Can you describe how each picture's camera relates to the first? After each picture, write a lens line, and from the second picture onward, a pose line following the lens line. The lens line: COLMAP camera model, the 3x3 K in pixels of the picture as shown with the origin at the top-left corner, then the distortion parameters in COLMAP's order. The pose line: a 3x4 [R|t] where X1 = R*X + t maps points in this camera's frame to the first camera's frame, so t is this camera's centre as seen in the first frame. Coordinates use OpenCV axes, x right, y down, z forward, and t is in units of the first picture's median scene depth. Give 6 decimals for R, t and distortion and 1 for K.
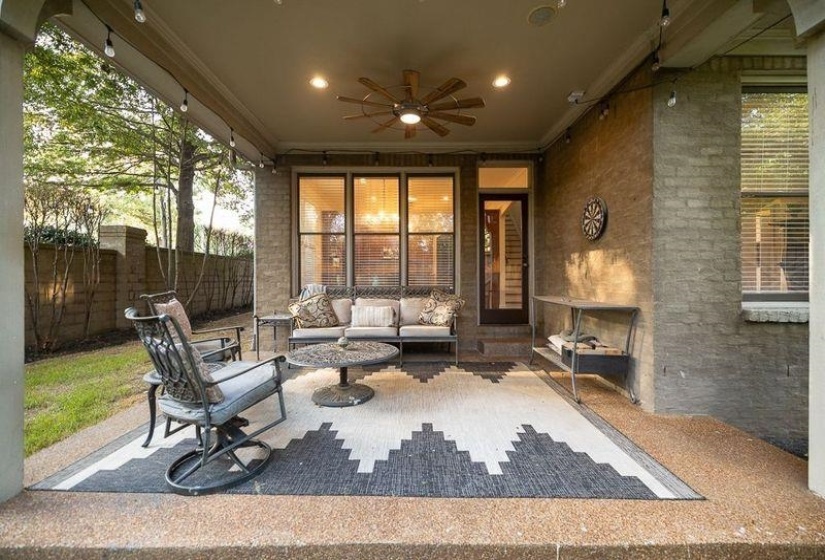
lens RADIAL K [[344.0, 0, 412.5], [0, 344.0, 280.0], [0, 0, 1]] dist [0.001076, 0.000032]
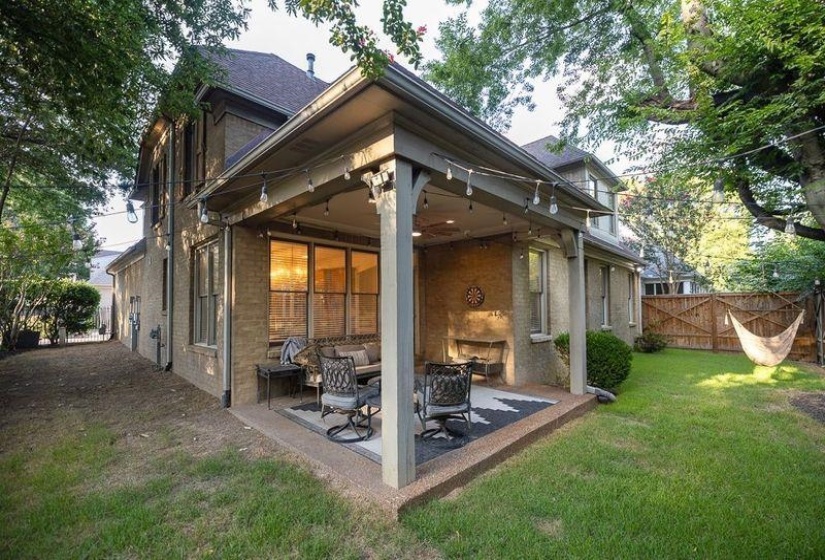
lens RADIAL K [[348.9, 0, 410.7], [0, 348.9, 296.7], [0, 0, 1]] dist [0.000876, 0.000031]
pose [[0.705701, 0.020528, 0.708212, -1.189023], [0.011467, 0.999118, -0.040386, -0.099887], [-0.708417, 0.036622, 0.704844, -0.151075]]
